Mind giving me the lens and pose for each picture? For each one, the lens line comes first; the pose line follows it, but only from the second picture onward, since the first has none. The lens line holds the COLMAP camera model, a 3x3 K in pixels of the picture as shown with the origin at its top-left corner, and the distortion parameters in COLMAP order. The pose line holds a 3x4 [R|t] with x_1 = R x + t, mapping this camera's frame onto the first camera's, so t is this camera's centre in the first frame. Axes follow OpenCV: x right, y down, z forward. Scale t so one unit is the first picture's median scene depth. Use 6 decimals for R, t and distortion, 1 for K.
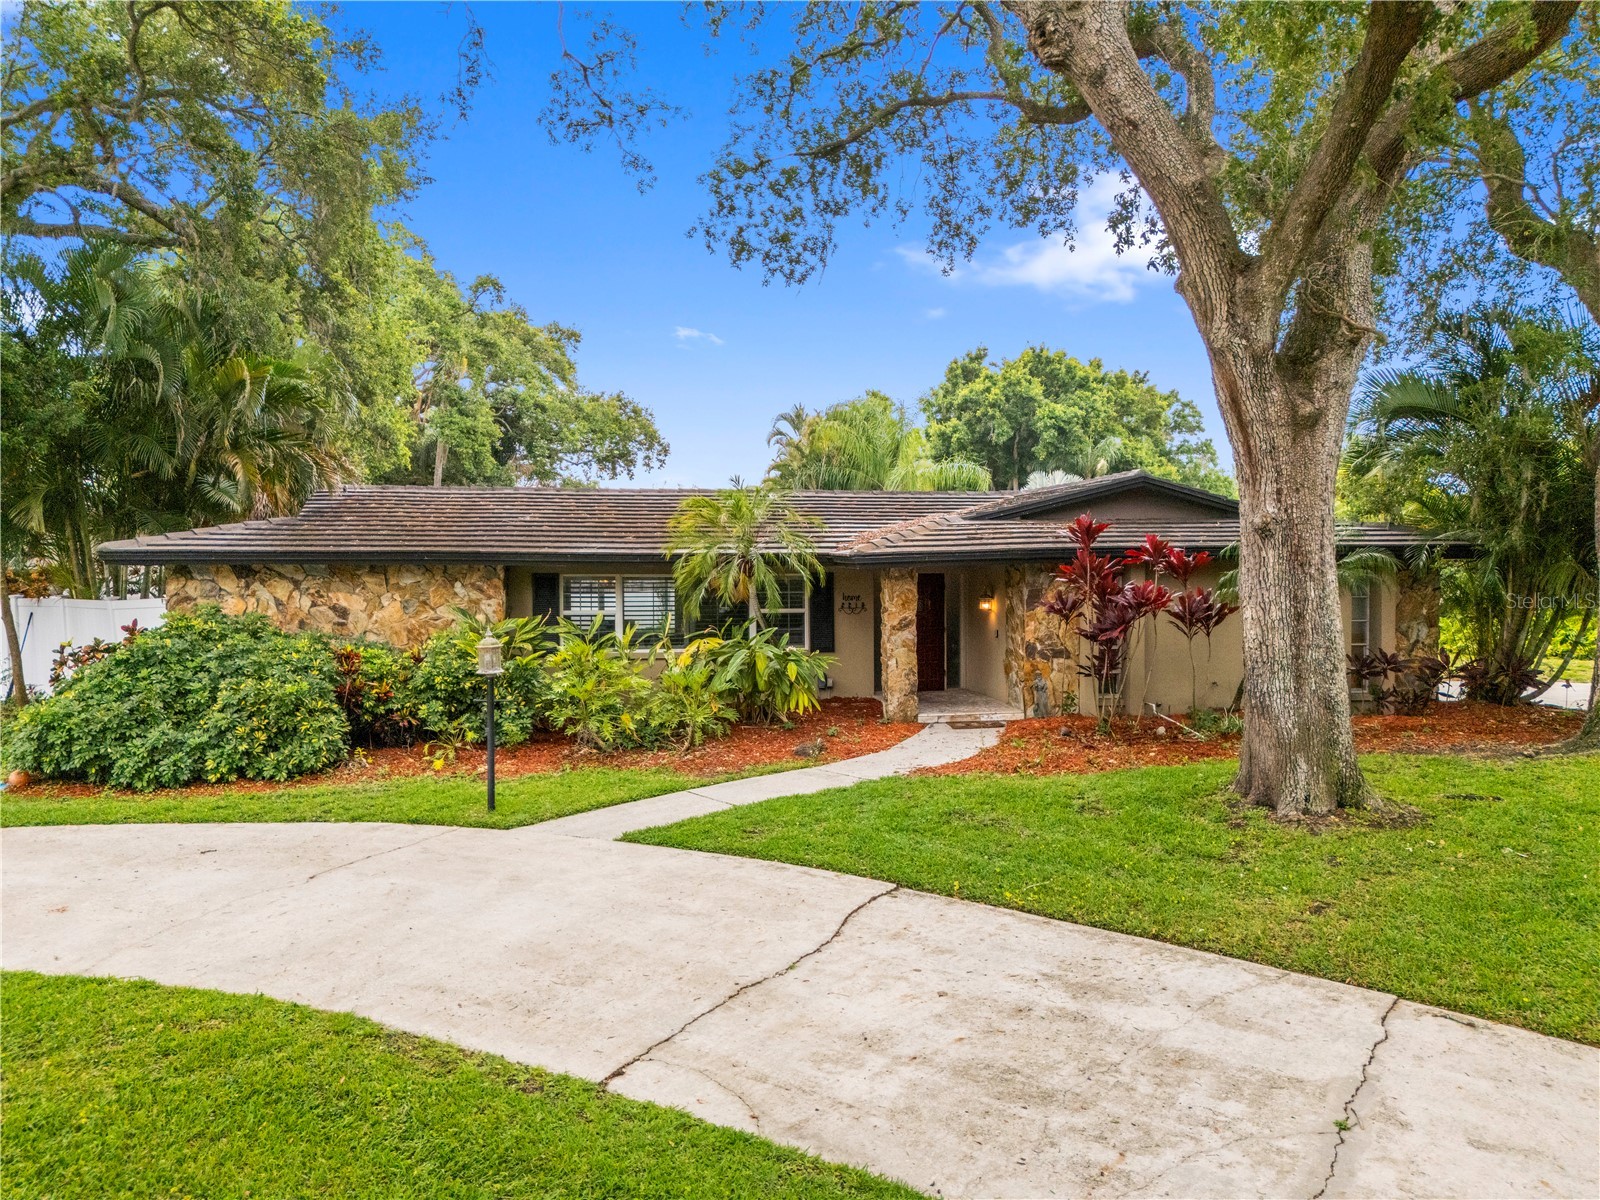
lens RADIAL K [[1174.4, 0, 798.9], [0, 1174.4, 600.5], [0, 0, 1]] dist [0.082442, -0.076532]
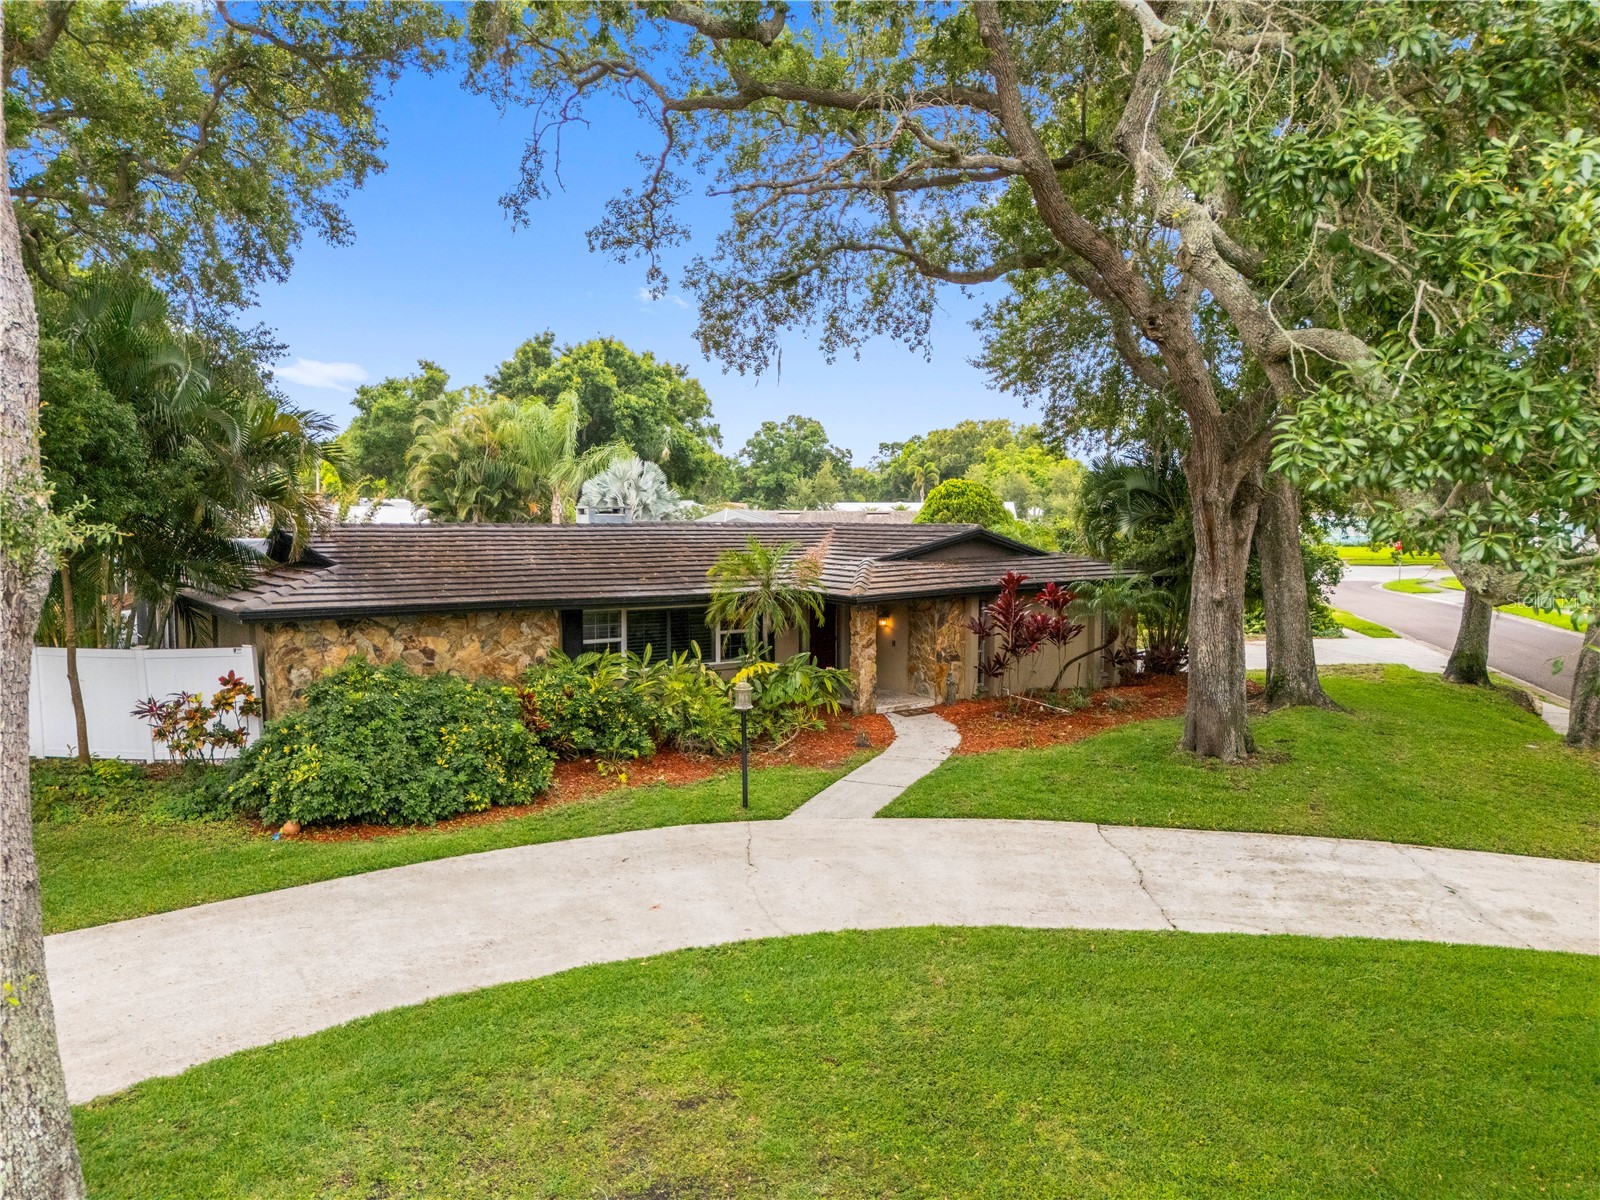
lens RADIAL K [[1174.4, 0, 801.3], [0, 1174.4, 610.3], [0, 0, 1]] dist [0.082442, -0.076532]
pose [[0.880179, -0.032478, 0.473530, -0.609185], [0.008065, 0.998535, 0.053497, -0.089562], [-0.474574, -0.043268, 0.879152, -0.158326]]
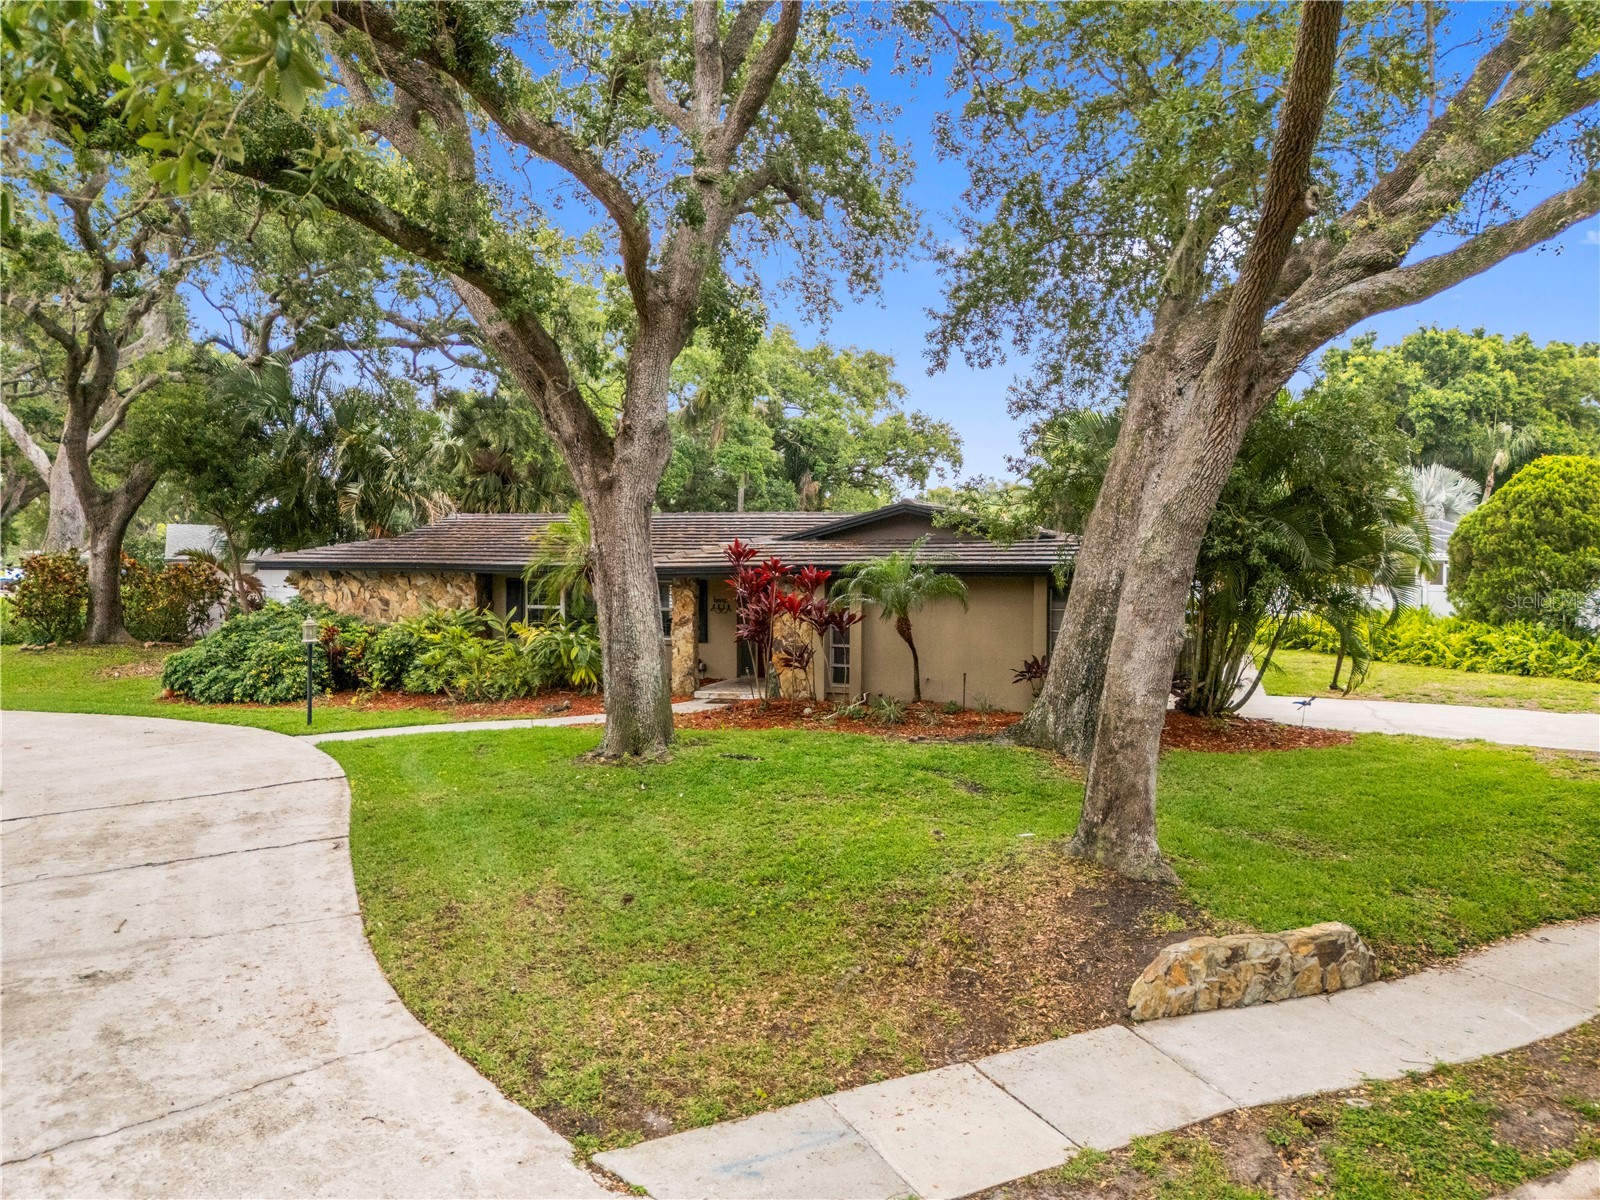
lens RADIAL K [[1174.4, 0, 803.2], [0, 1174.4, 604.0], [0, 0, 1]] dist [0.082442, -0.076532]
pose [[0.887285, 0.023767, -0.460610, 0.787605], [-0.020960, 0.999717, 0.011209, -0.016256], [0.460746, -0.000291, 0.887532, -0.096679]]
